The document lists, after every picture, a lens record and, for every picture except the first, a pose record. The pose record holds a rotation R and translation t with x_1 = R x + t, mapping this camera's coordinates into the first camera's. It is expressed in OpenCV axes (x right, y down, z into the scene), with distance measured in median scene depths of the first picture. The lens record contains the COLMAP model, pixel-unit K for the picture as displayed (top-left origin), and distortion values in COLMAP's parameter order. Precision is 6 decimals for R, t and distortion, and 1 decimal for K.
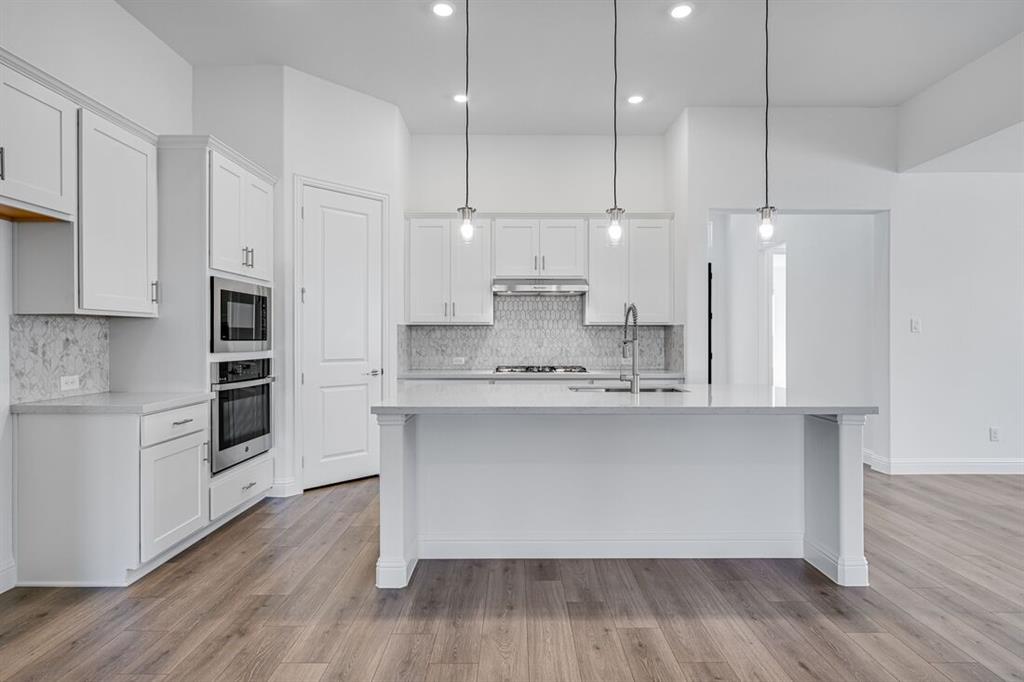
lens RADIAL K [[526.6, 0, 515.2], [0, 526.6, 337.7], [0, 0, 1]] dist [-0.003650, 0.001015]
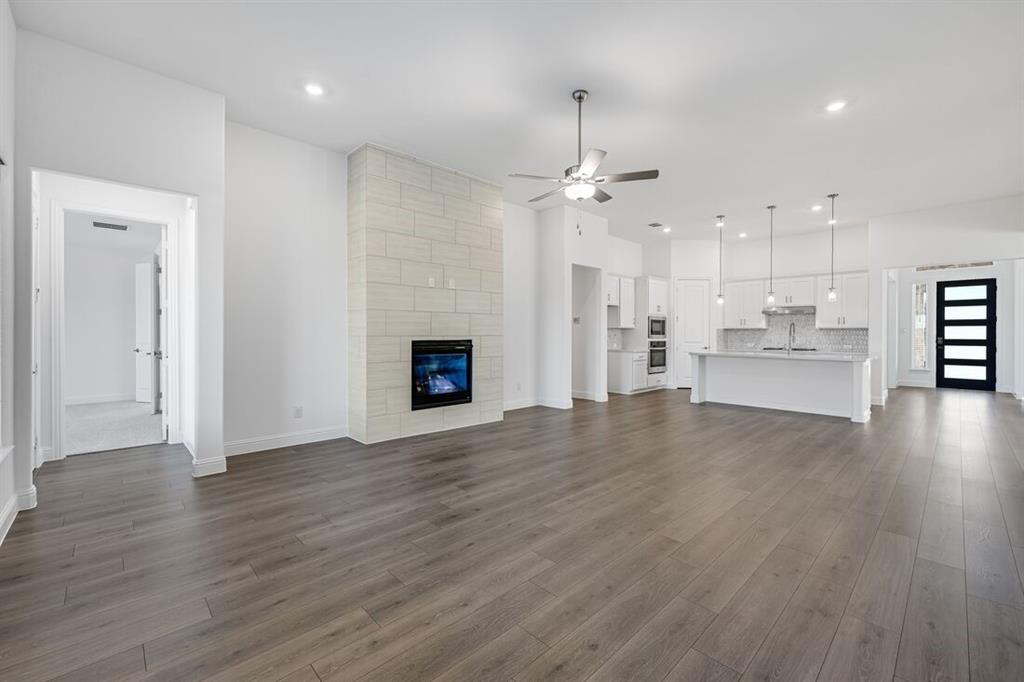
lens RADIAL K [[415.9, 0, 527.4], [0, 415.9, 334.9], [0, 0, 1]] dist [-0.002242, -0.000235]
pose [[0.694749, 0.003504, -0.719244, 0.735381], [-0.004642, 0.999989, 0.000387, 0.008271], [0.719238, 0.003070, 0.694757, -1.293792]]
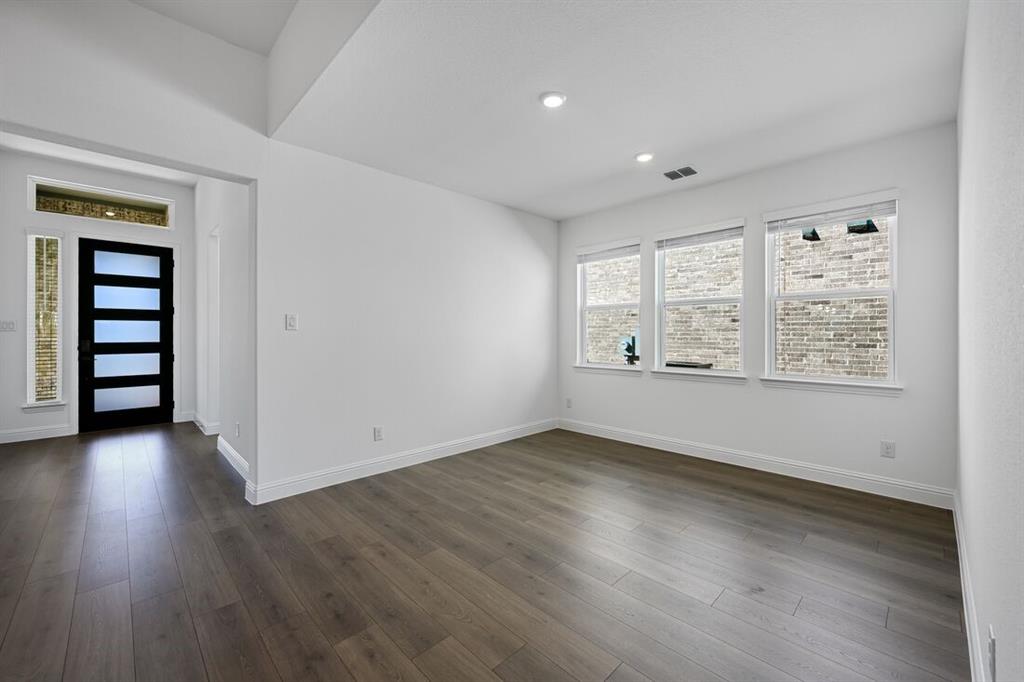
lens RADIAL K [[415.9, 0, 503.2], [0, 415.9, 334.3], [0, 0, 1]] dist [-0.002242, -0.000235]
pose [[0.719048, 0.000756, 0.694960, 0.701608], [0.001253, 0.999996, -0.002384, -0.001335], [-0.694959, 0.002585, 0.719044, 0.354408]]
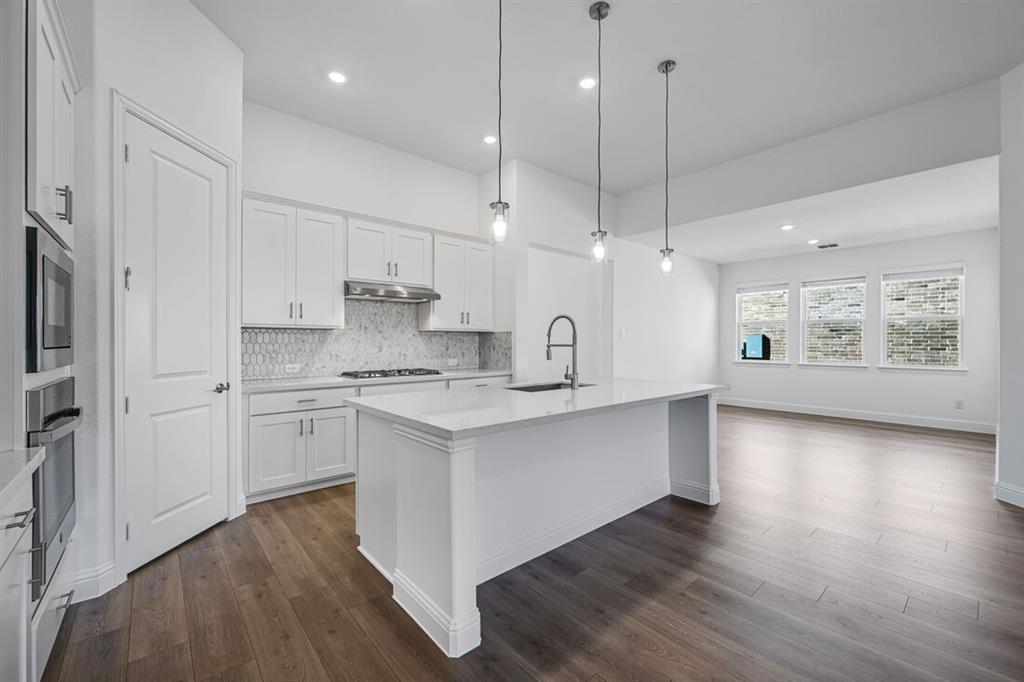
lens RADIAL K [[415.9, 0, 512.5], [0, 415.9, 341.5], [0, 0, 1]] dist [-0.002242, -0.000235]
pose [[0.757239, -0.000642, 0.653137, -0.431659], [0.000915, 1.000000, -0.000078, -0.001939], [-0.653137, 0.000656, 0.757240, 0.334628]]
